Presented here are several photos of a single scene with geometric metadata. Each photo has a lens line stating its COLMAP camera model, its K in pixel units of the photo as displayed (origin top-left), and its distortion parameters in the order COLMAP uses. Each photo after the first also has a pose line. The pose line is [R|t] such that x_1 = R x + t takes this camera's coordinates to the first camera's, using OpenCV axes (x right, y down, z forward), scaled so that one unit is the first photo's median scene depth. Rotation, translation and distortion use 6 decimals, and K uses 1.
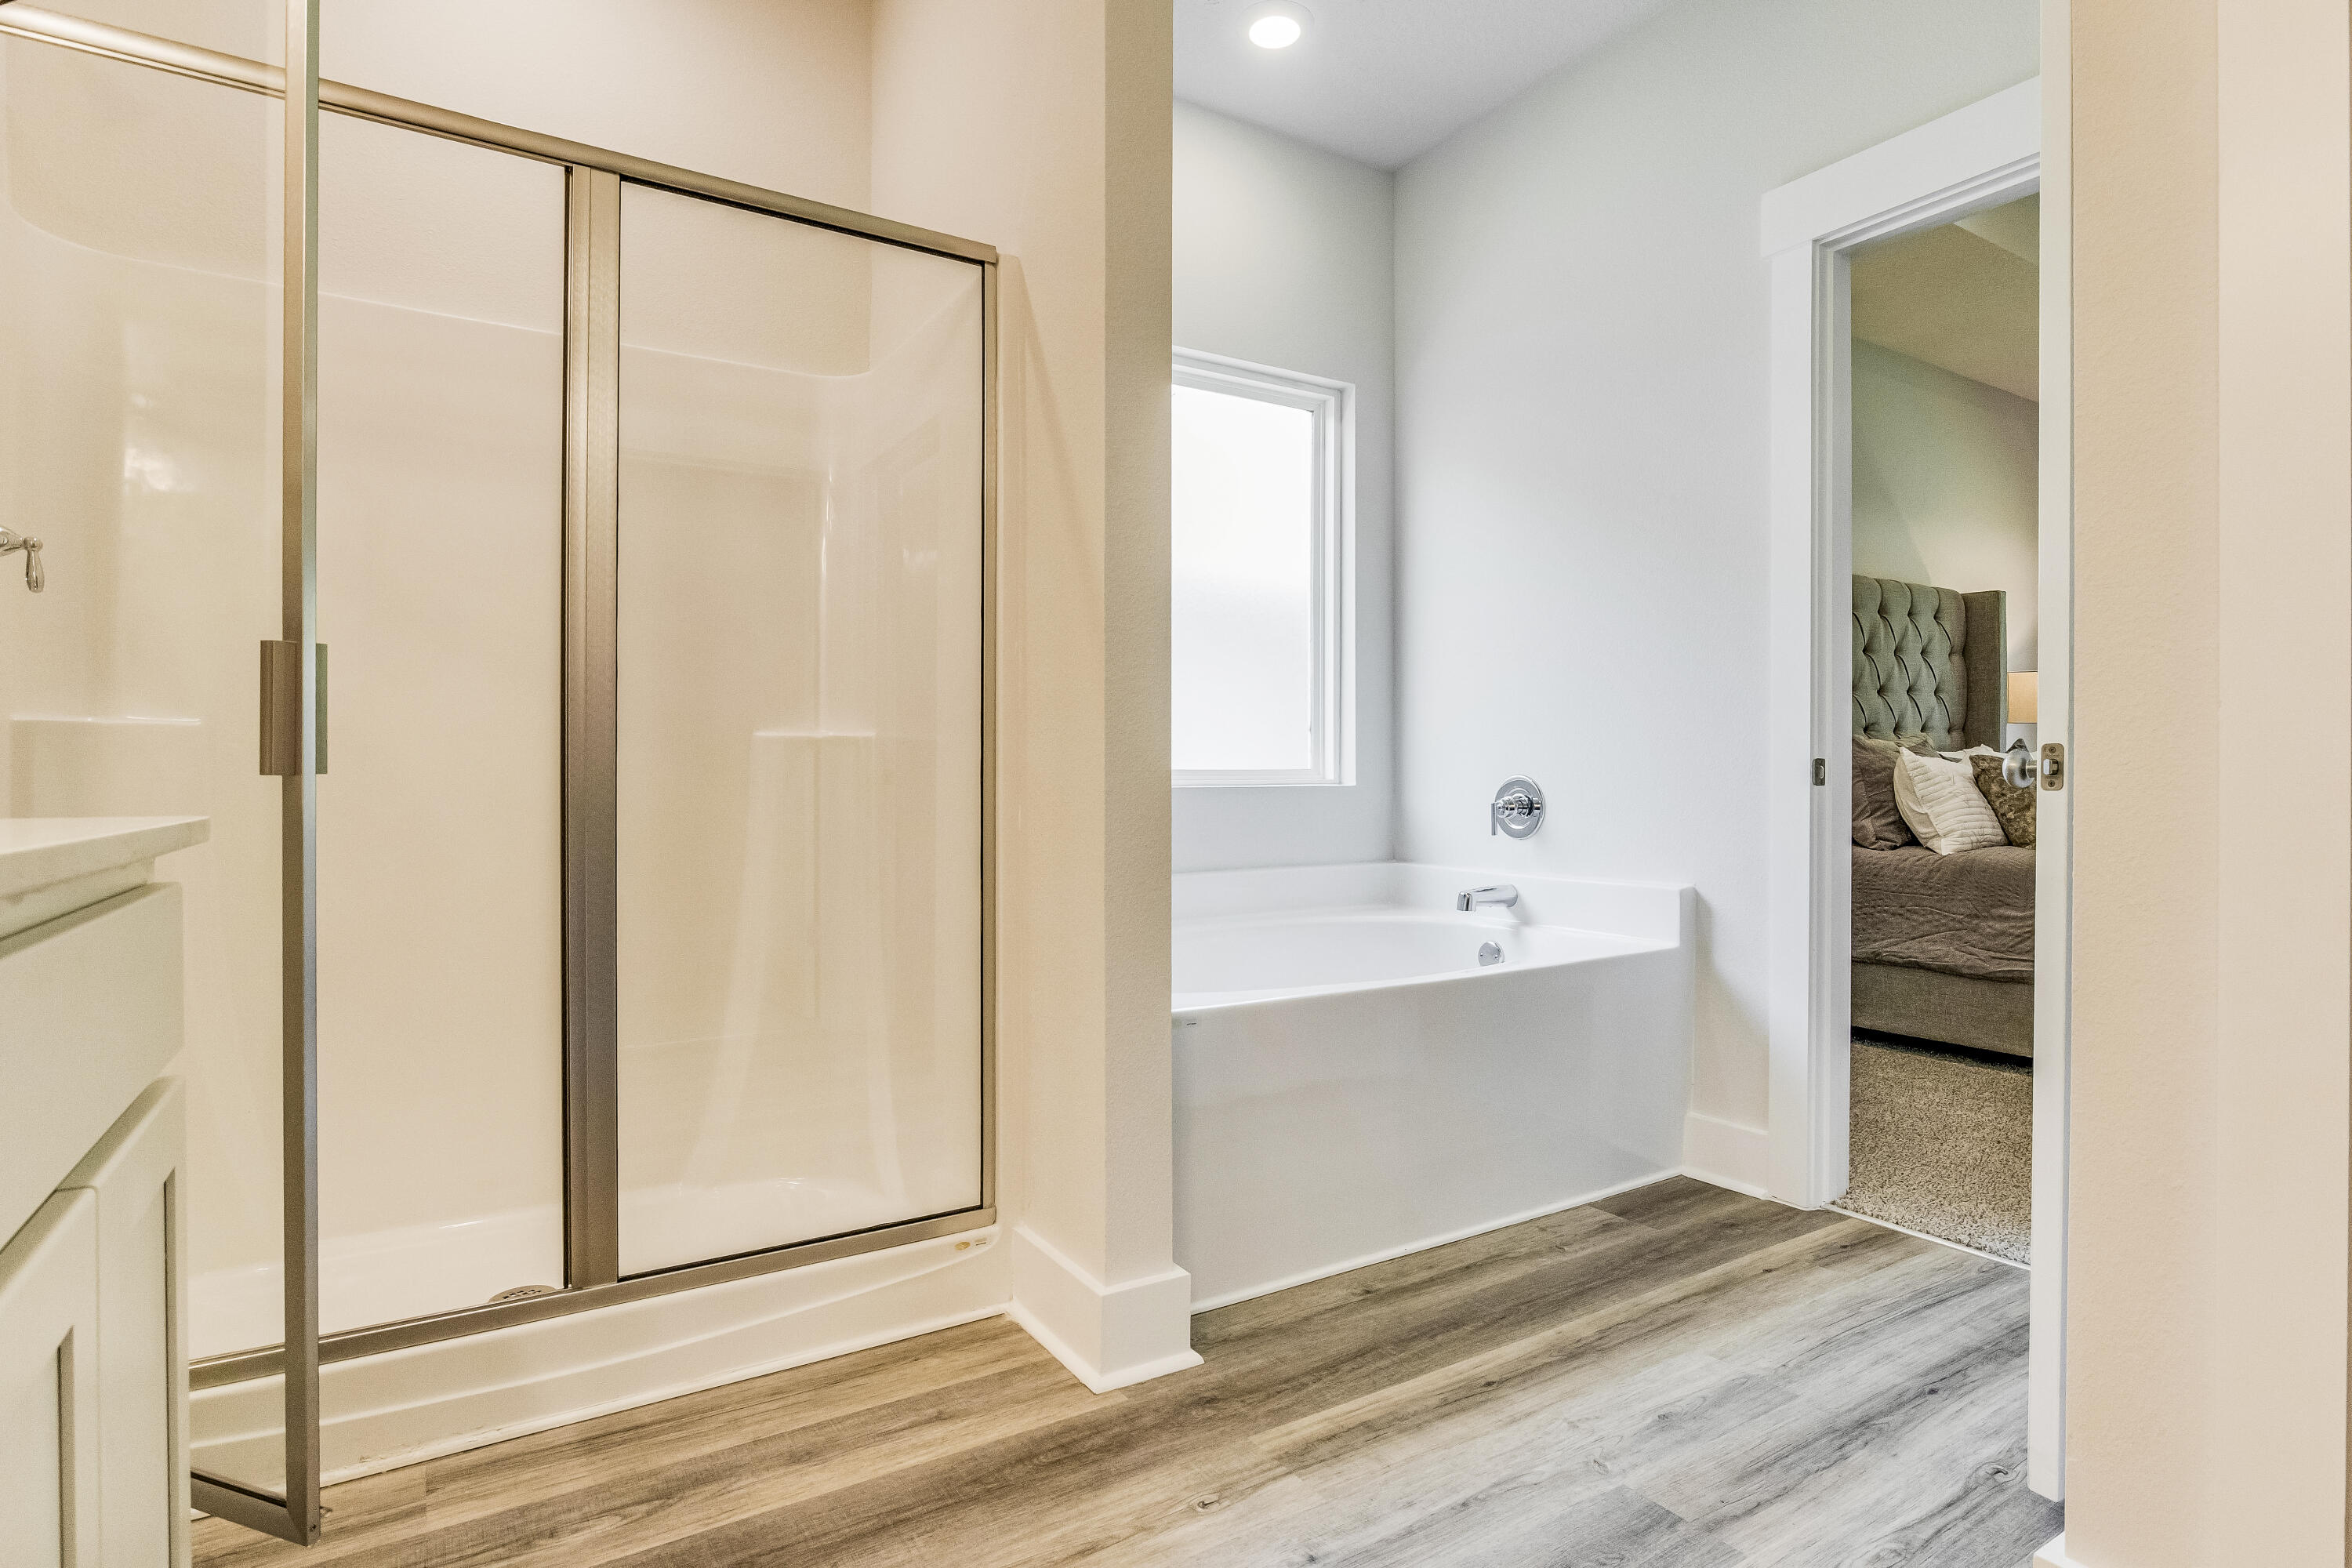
lens RADIAL K [[1212.8, 0, 1172.6], [0, 1212.8, 778.7], [0, 0, 1]] dist [-0.016295, 0.003593]
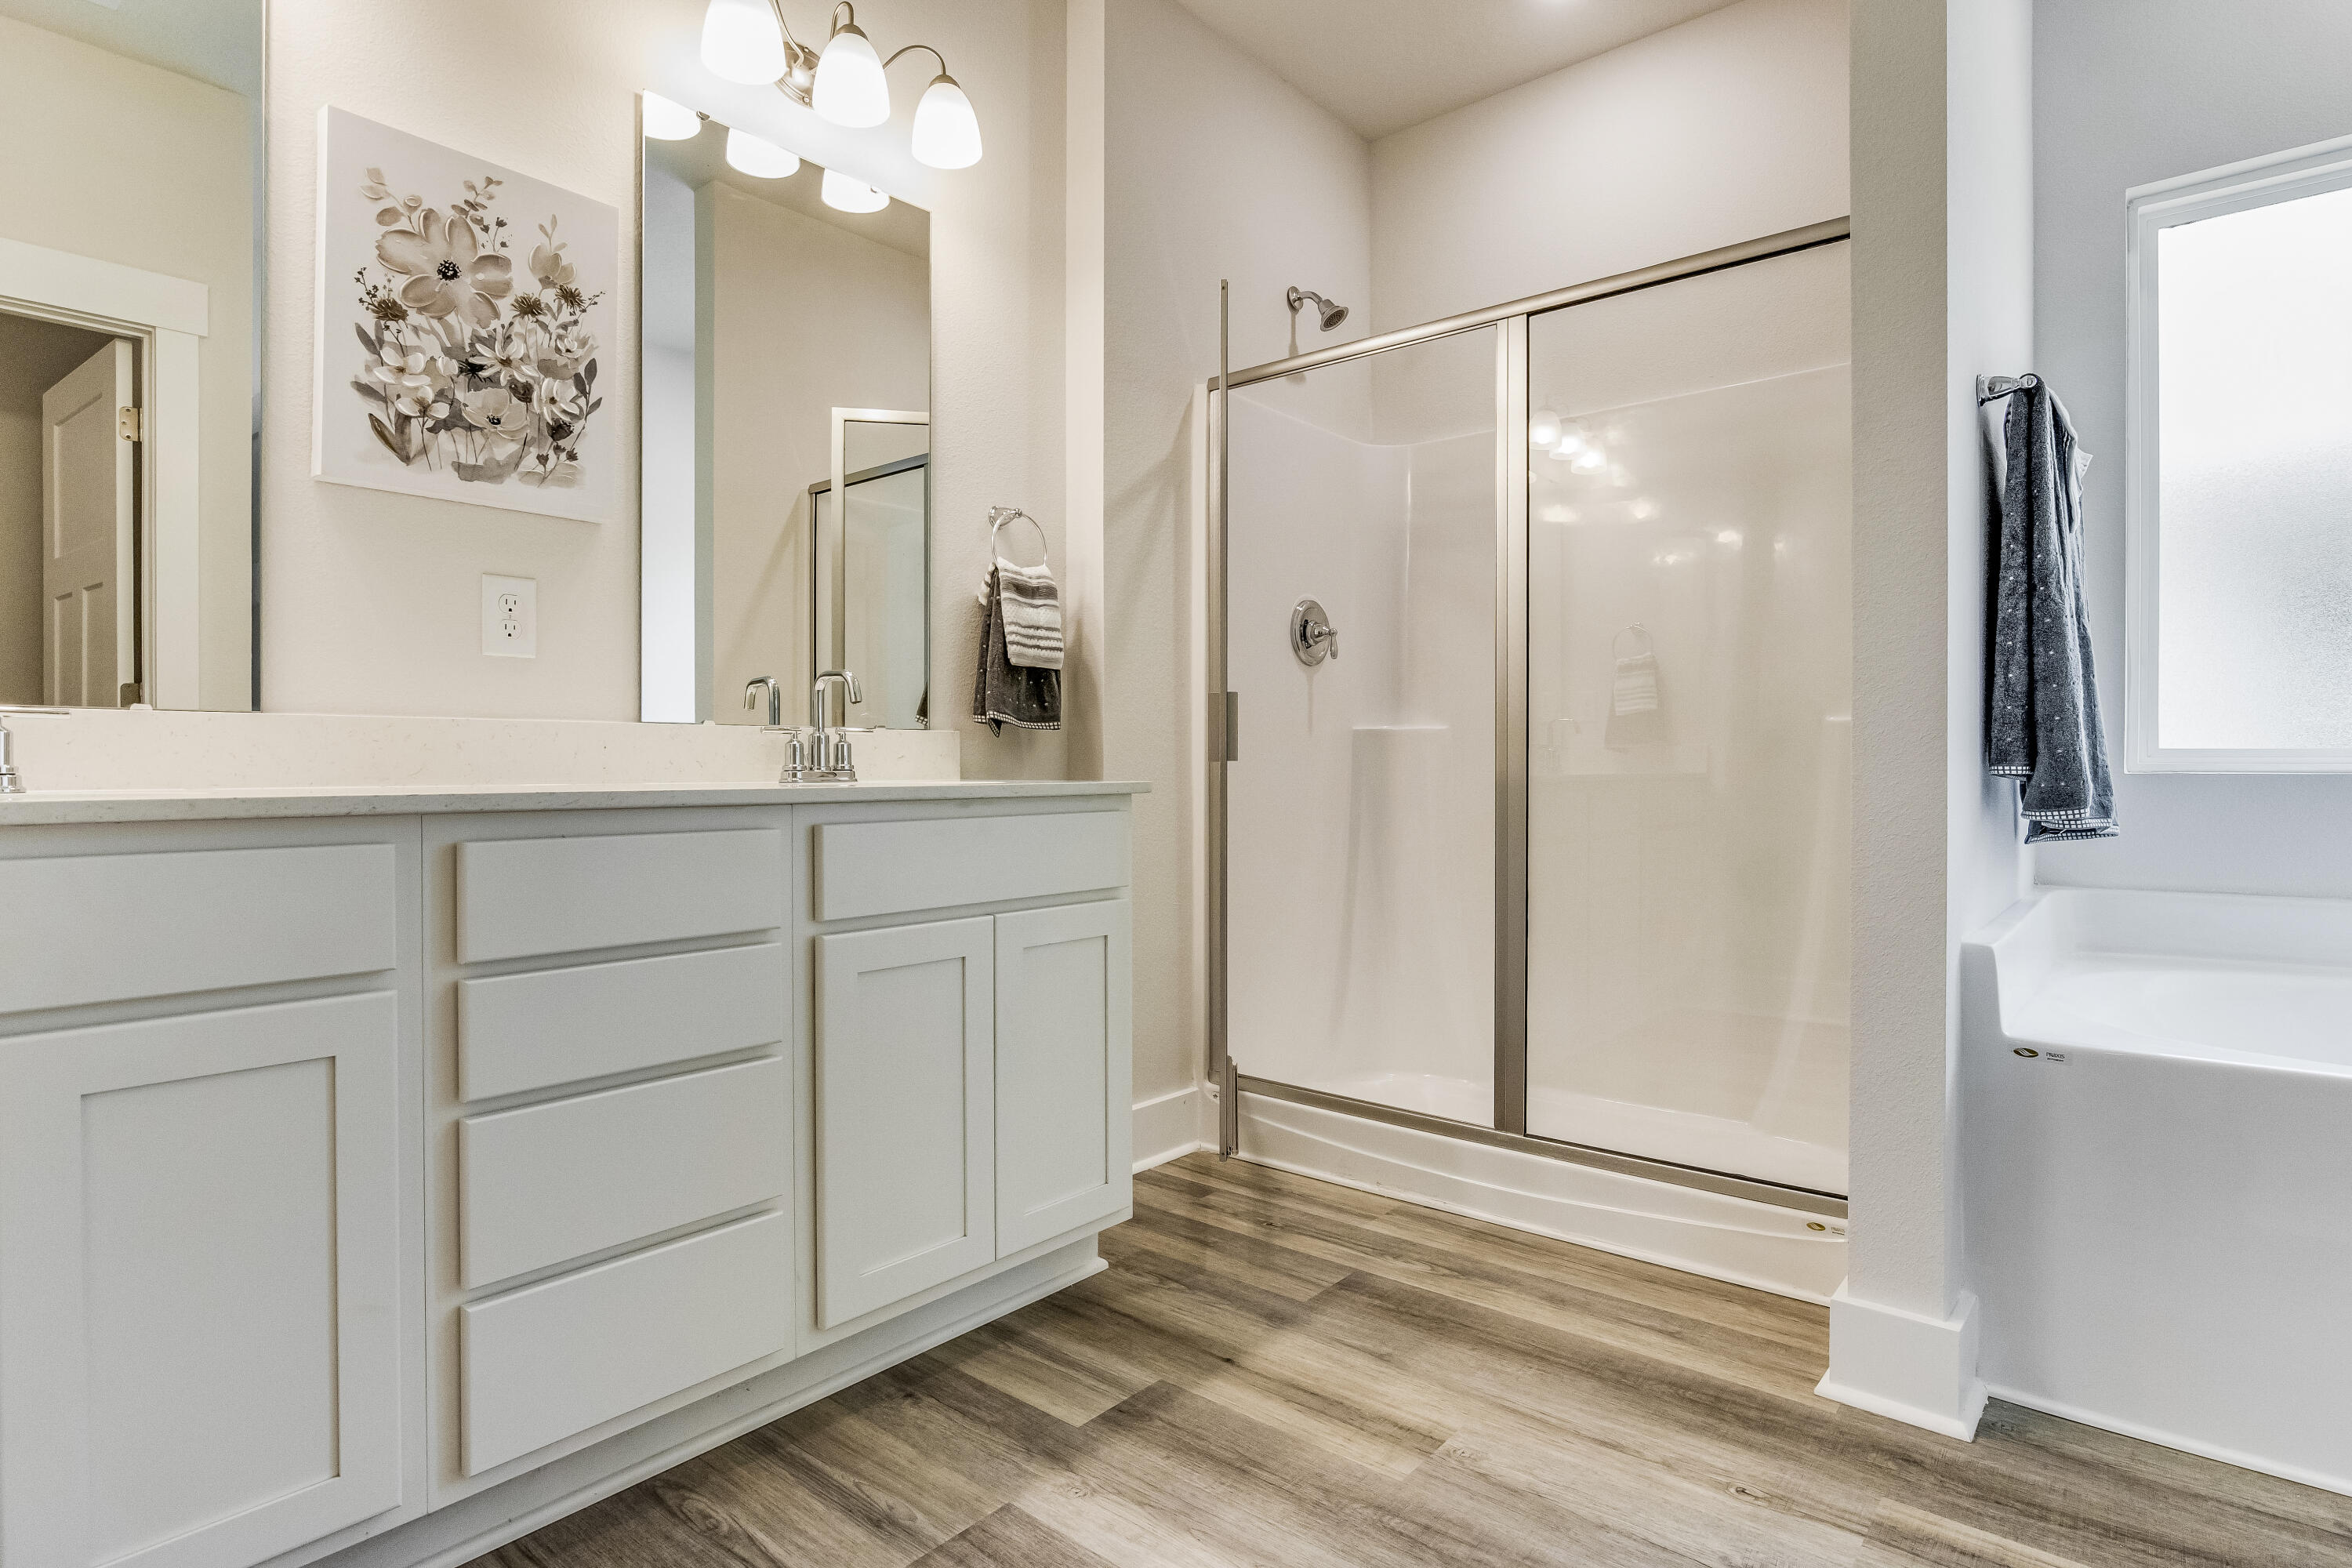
lens RADIAL K [[1212.8, 0, 1160.2], [0, 1212.8, 781.0], [0, 0, 1]] dist [-0.016295, 0.003593]
pose [[0.298753, 0.014669, -0.954218, 0.724536], [0.007137, 0.999820, 0.017605, -0.008827], [0.954304, -0.012070, 0.298595, 0.215114]]
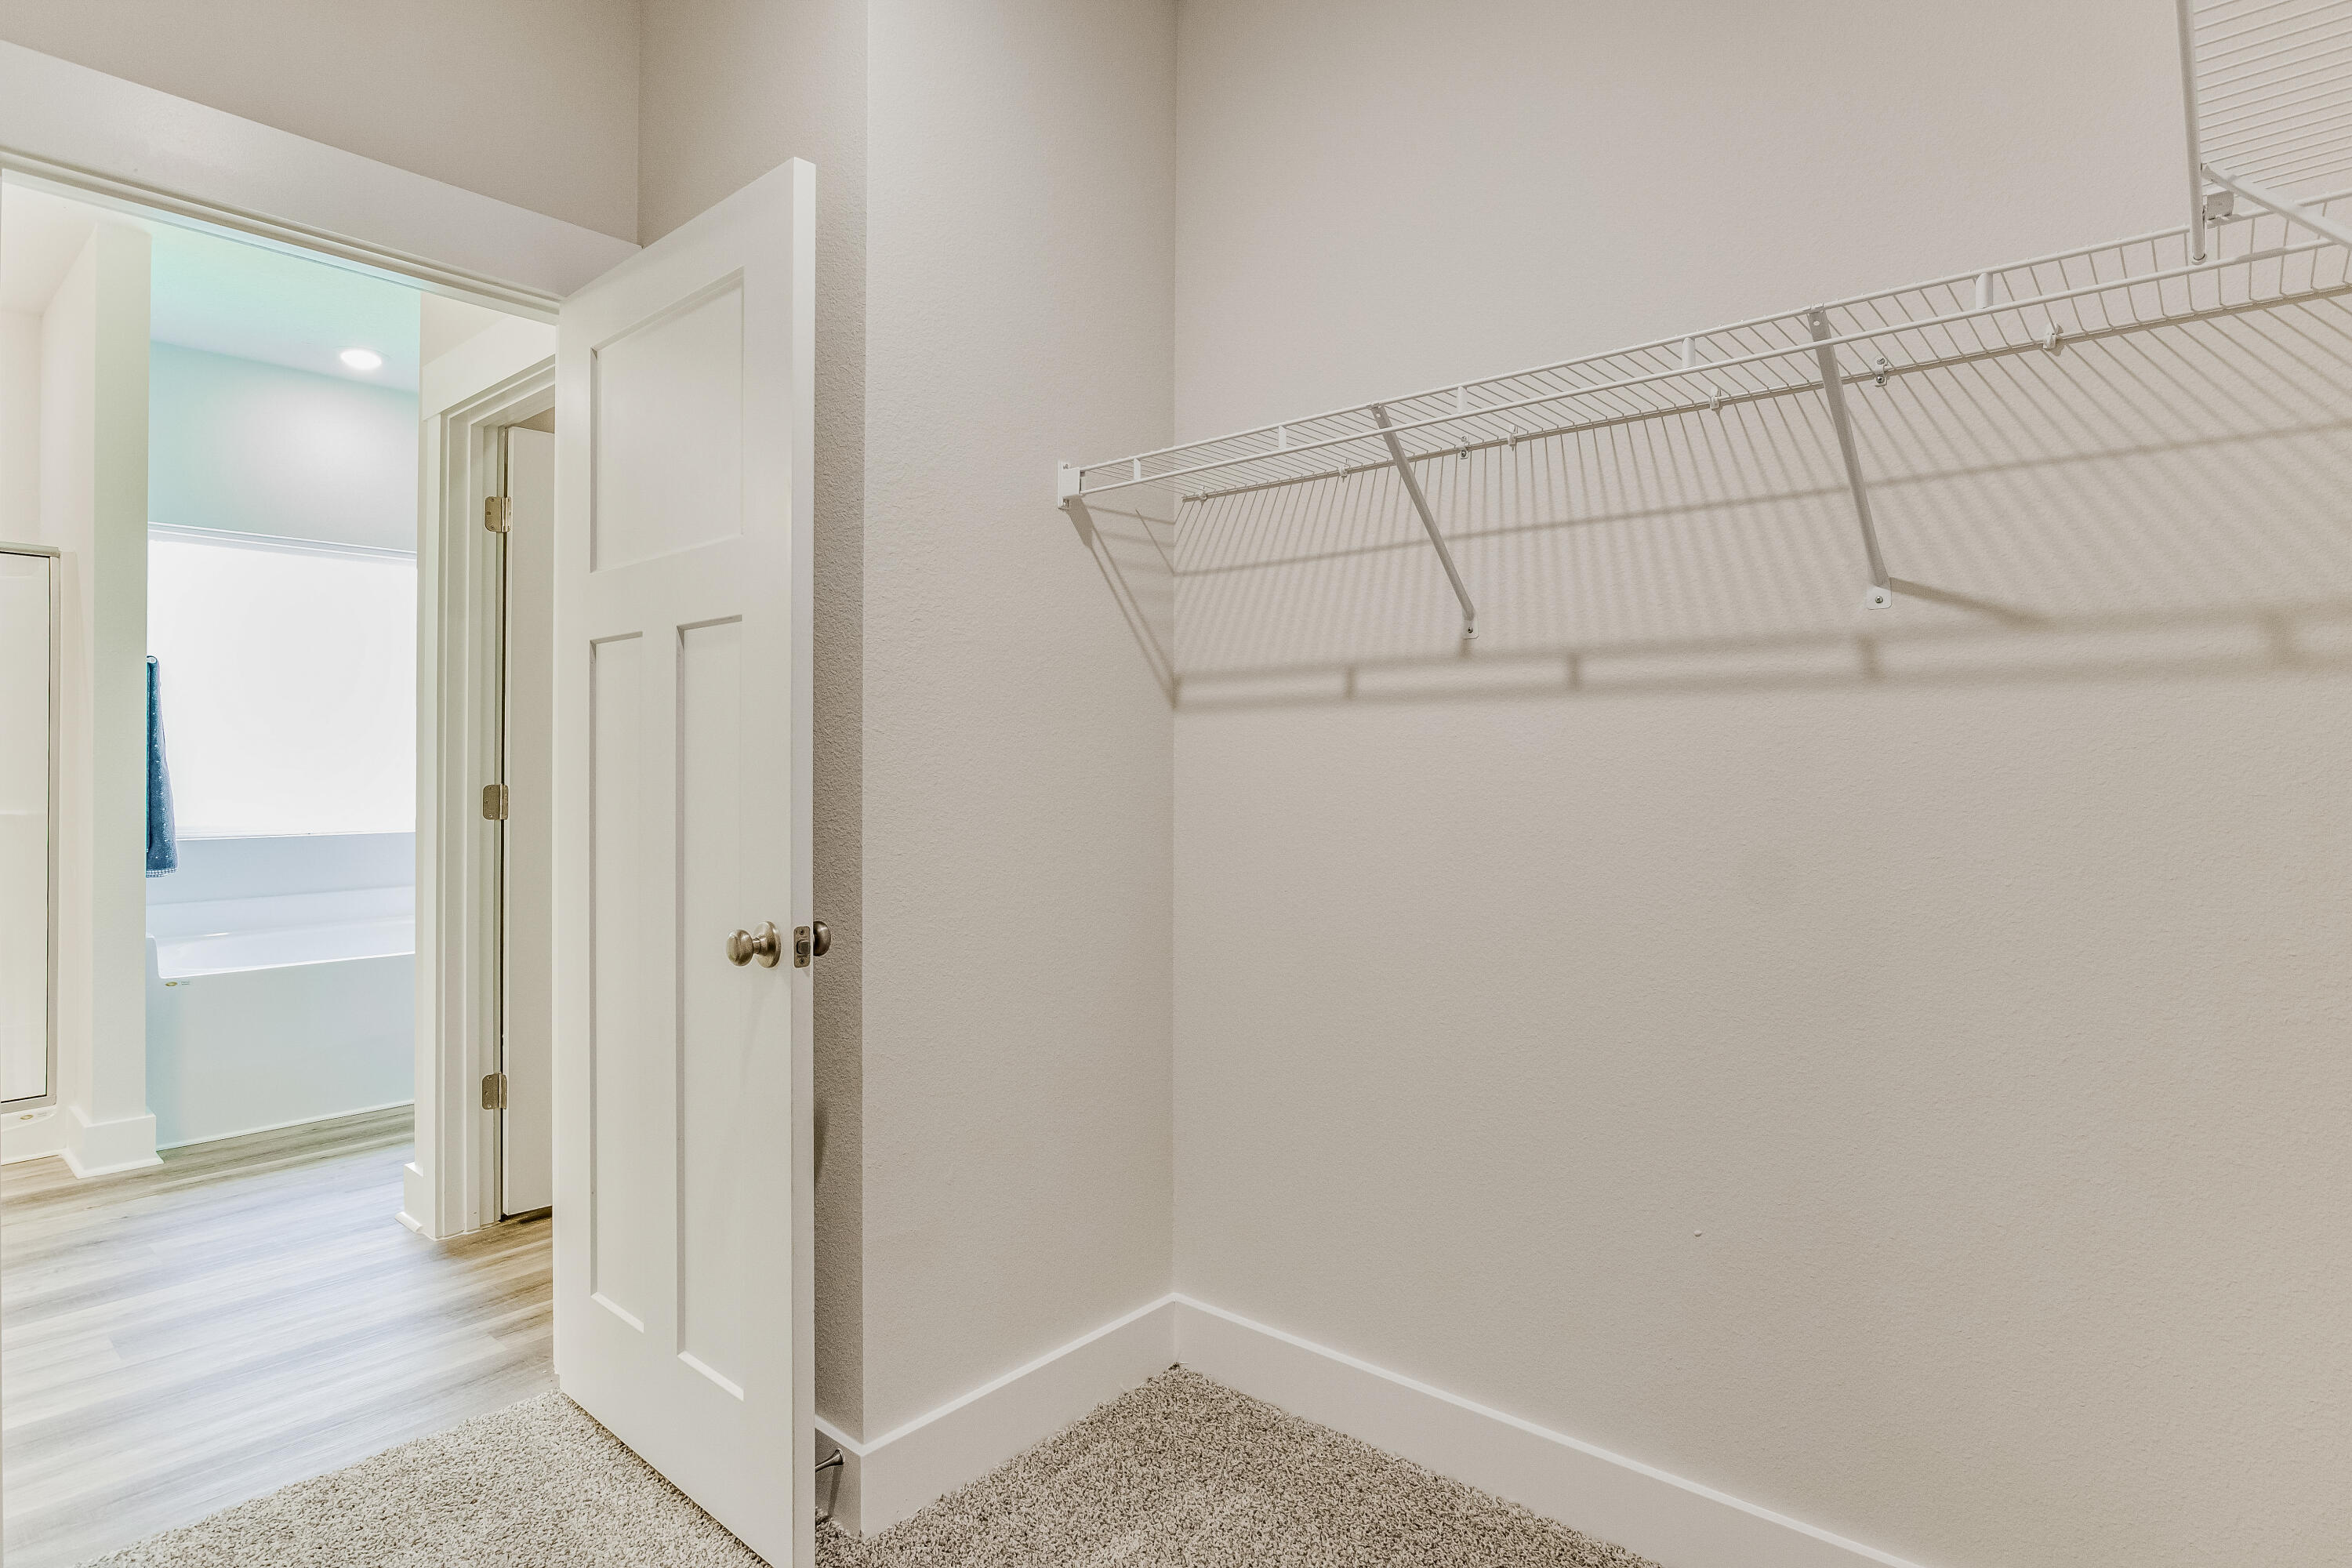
lens RADIAL K [[1212.8, 0, 1169.3], [0, 1212.8, 772.5], [0, 0, 1]] dist [-0.016295, 0.003593]
pose [[0.954637, 0.002230, 0.297763, 1.059347], [-0.005805, 0.999921, 0.011121, -0.175460], [-0.297715, -0.012345, 0.954575, -1.376082]]
